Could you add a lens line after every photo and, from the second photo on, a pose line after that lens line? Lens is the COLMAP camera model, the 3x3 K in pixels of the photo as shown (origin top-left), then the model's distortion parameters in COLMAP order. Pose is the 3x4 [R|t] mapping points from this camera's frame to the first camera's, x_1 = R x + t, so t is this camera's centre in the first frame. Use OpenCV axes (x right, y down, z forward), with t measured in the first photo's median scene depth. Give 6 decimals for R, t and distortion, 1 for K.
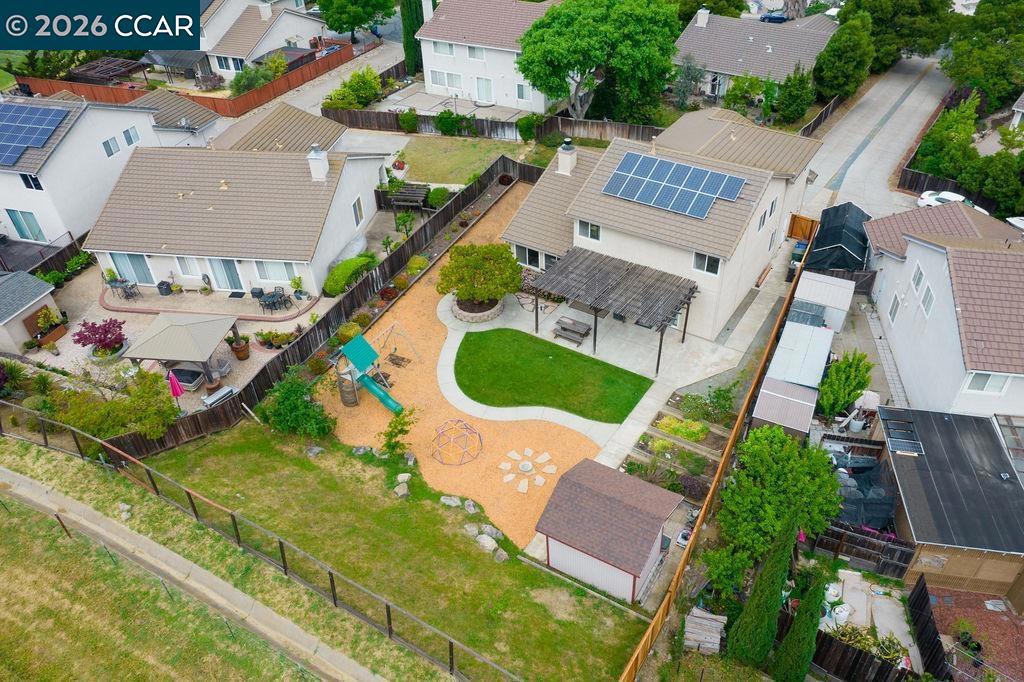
lens RADIAL K [[729.6, 0, 566.9], [0, 729.6, 343.7], [0, 0, 1]] dist [-0.091802, 0.145319]
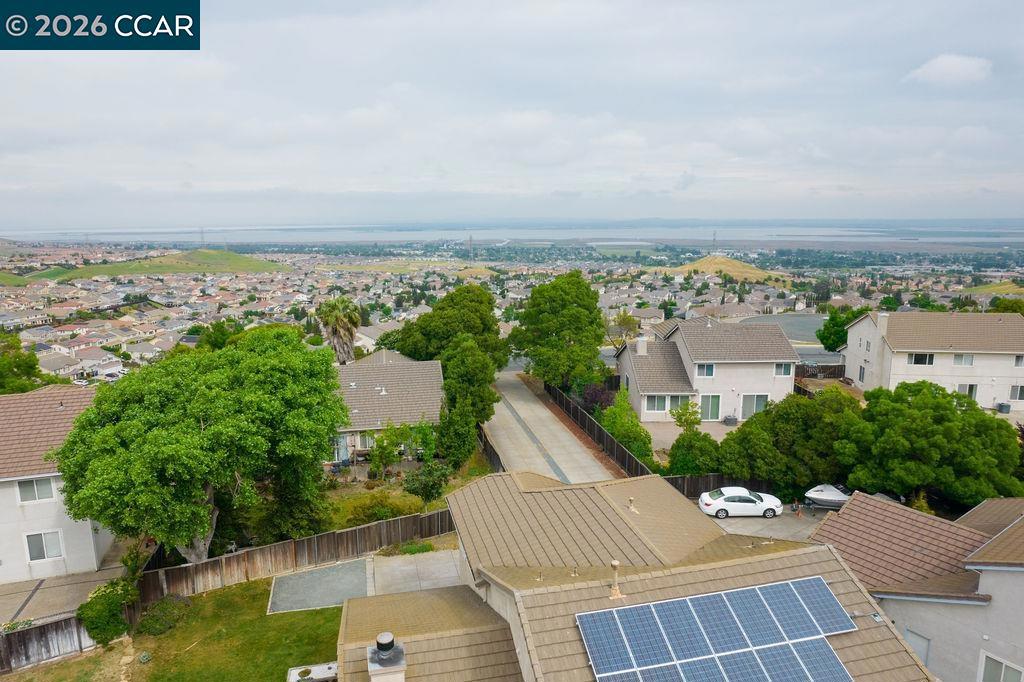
lens RADIAL K [[663.4, 0, 512.0], [0, 663.4, 341.0], [0, 0, 1]] dist [-0.093747, 0.078784]
pose [[0.721727, -0.135033, 0.678878, -0.193810], [0.432484, 0.853743, -0.289967, -0.320545], [-0.540432, 0.502881, 0.674569, 0.700795]]
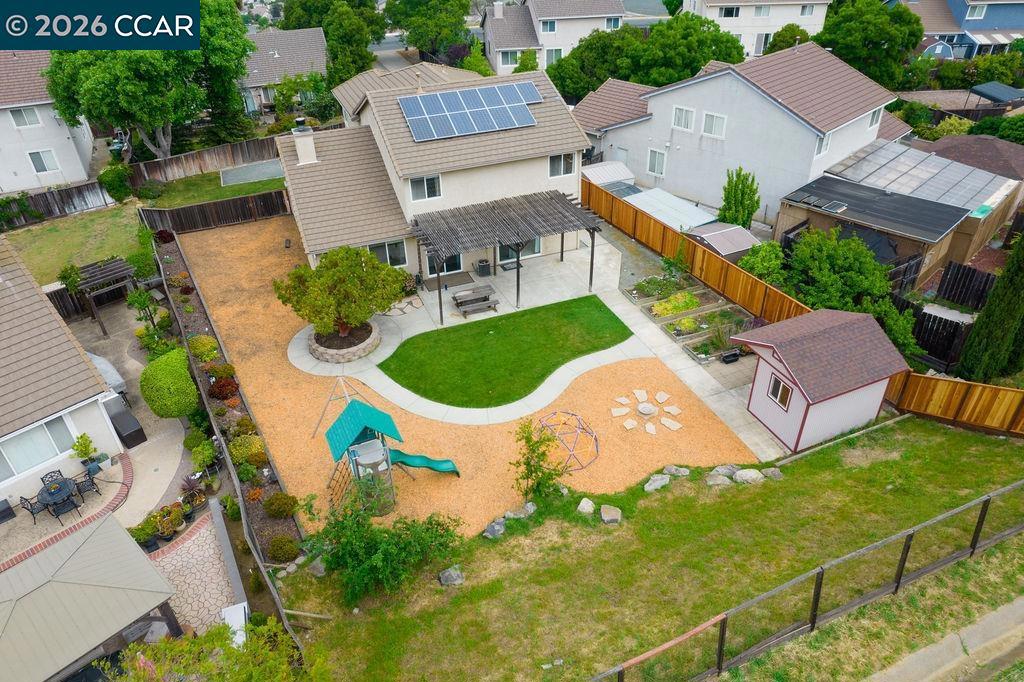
lens RADIAL K [[683.4, 0, 512.0], [0, 683.4, 341.0], [0, 0, 1]] dist [-0.087039, 0.079862]
pose [[0.615284, -0.452784, 0.645300, -0.490445], [0.505678, 0.854678, 0.117541, -0.049078], [-0.604744, 0.253993, 0.754833, 0.410046]]
